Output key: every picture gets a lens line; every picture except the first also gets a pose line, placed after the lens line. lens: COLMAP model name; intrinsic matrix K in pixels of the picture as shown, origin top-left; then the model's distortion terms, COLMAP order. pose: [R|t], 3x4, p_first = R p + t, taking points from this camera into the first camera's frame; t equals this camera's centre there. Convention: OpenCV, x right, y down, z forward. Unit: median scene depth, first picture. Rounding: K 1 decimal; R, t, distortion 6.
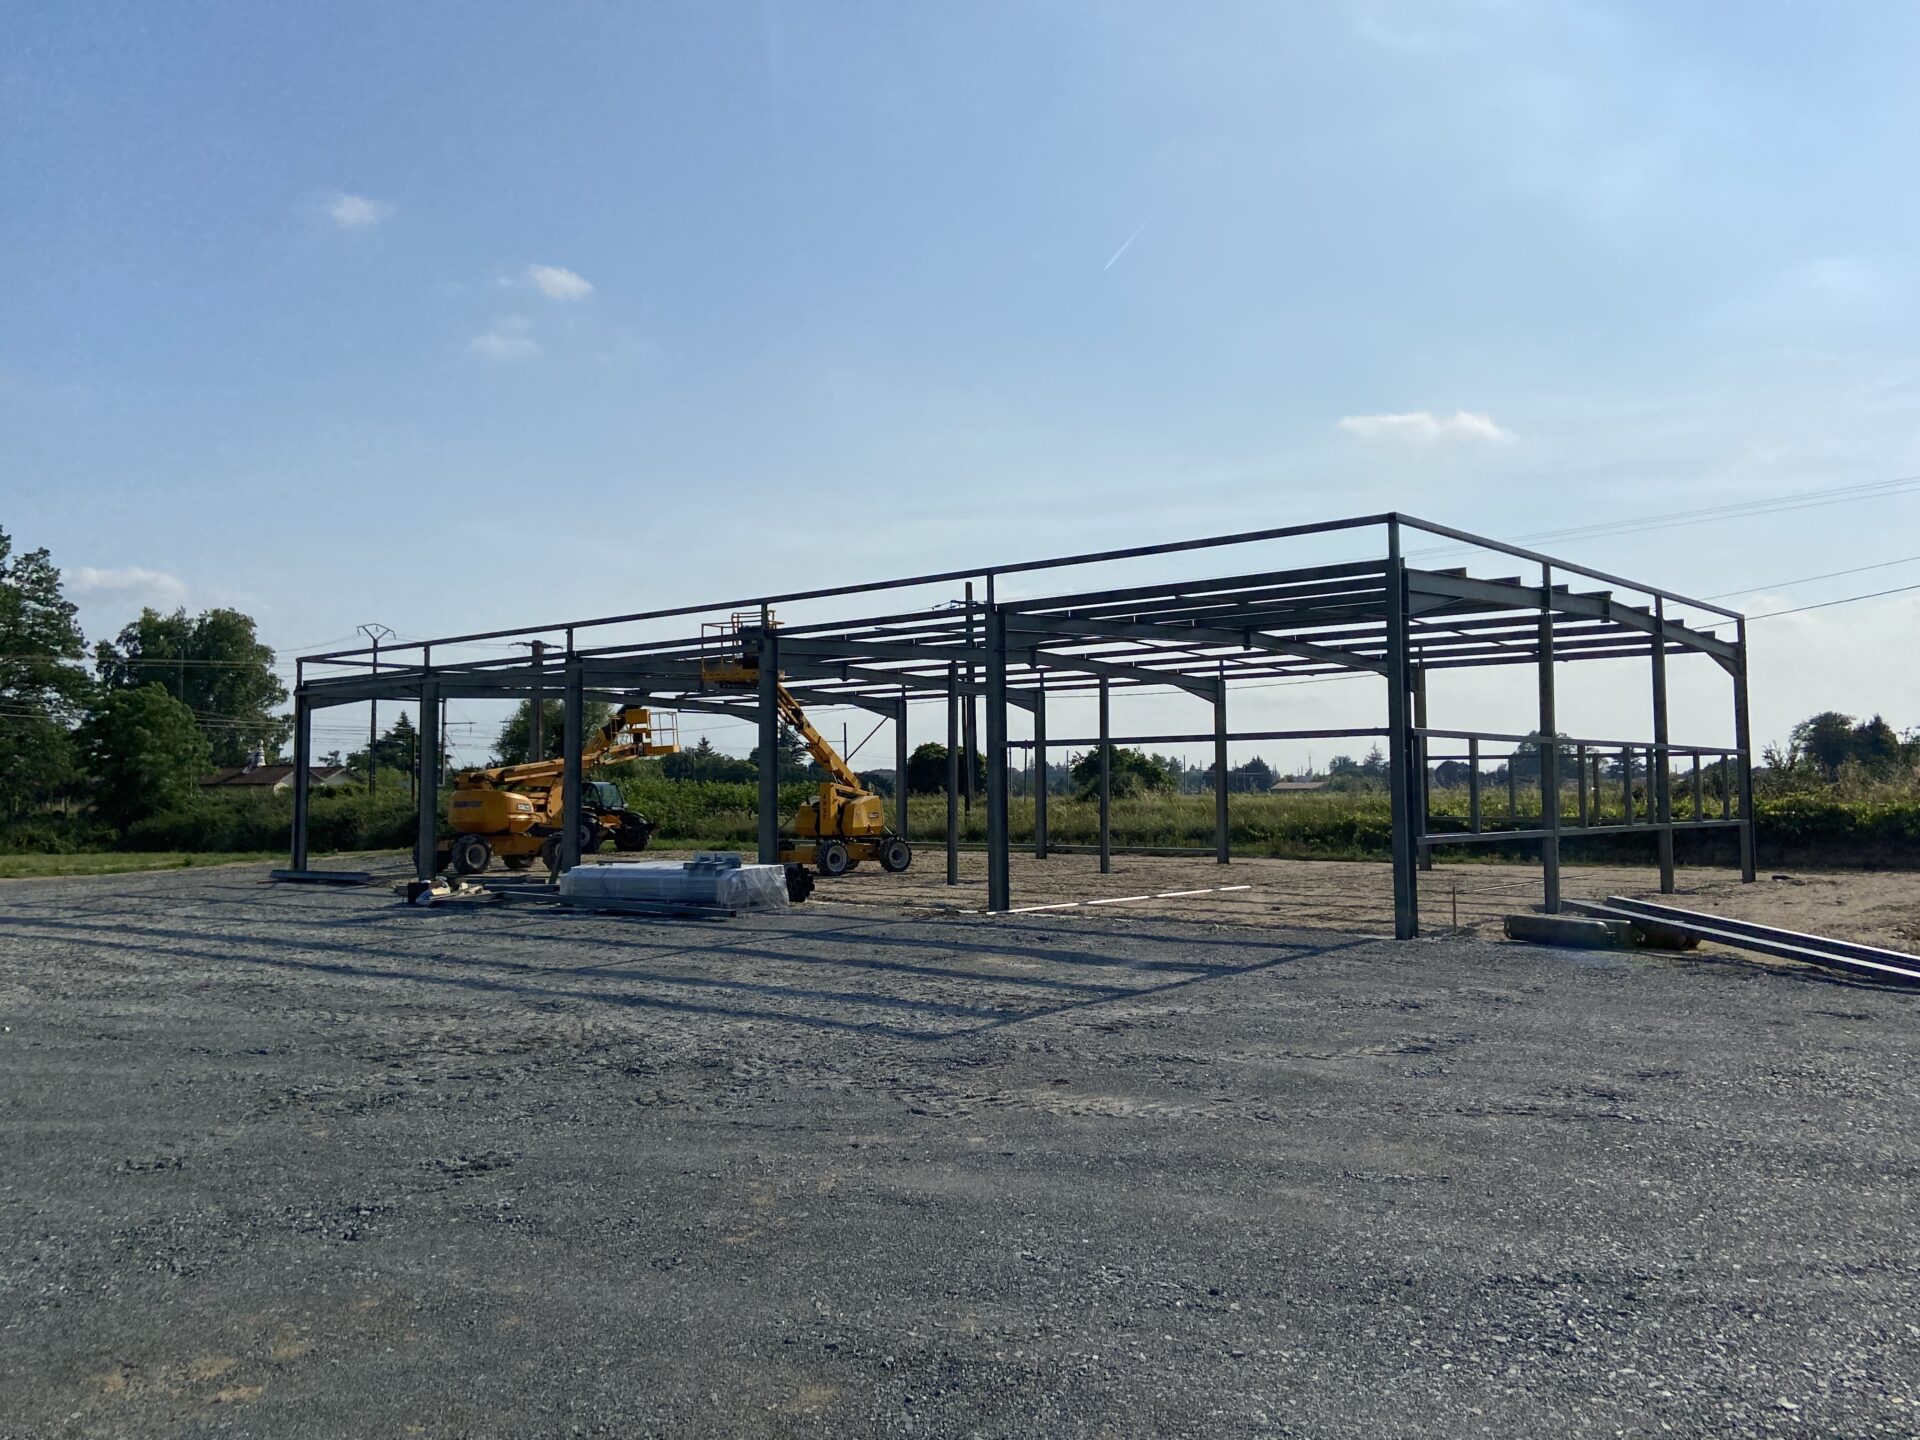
lens RADIAL K [[1555.3, 0, 960.0], [0, 1555.3, 720.0], [0, 0, 1]] dist [0.064961, 0.000565]
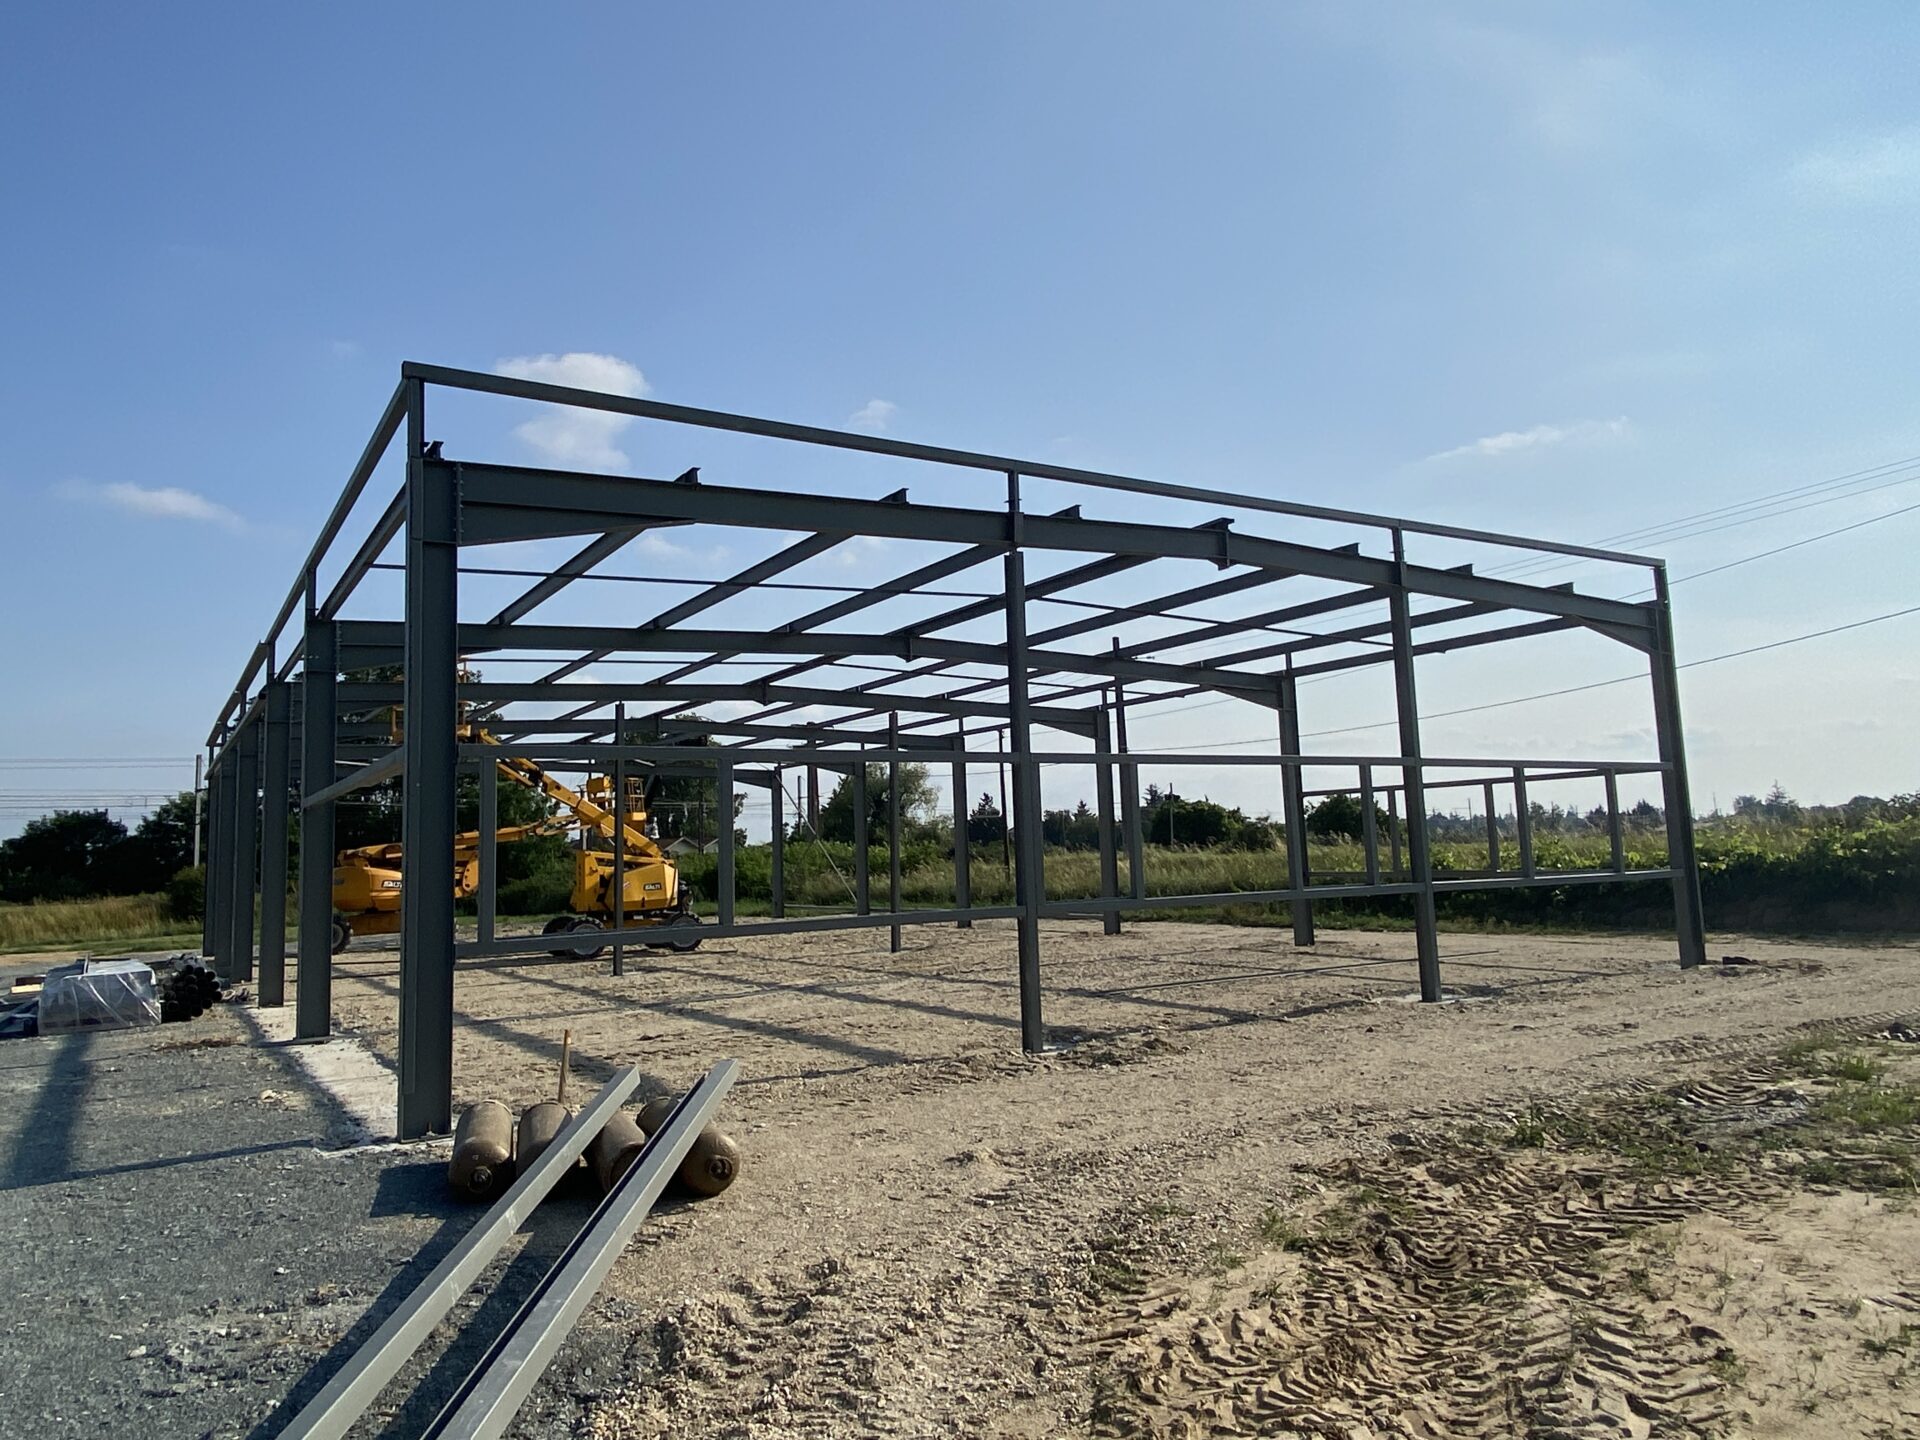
lens RADIAL K [[1314.4, 0, 960.0], [0, 1314.4, 720.0], [0, 0, 1]] dist [0.001891, 0.000320]
pose [[0.950661, -0.059393, -0.304494, 0.359372], [0.043943, 0.997386, -0.057353, 0.018623], [0.307104, 0.041143, 0.950786, 0.362584]]
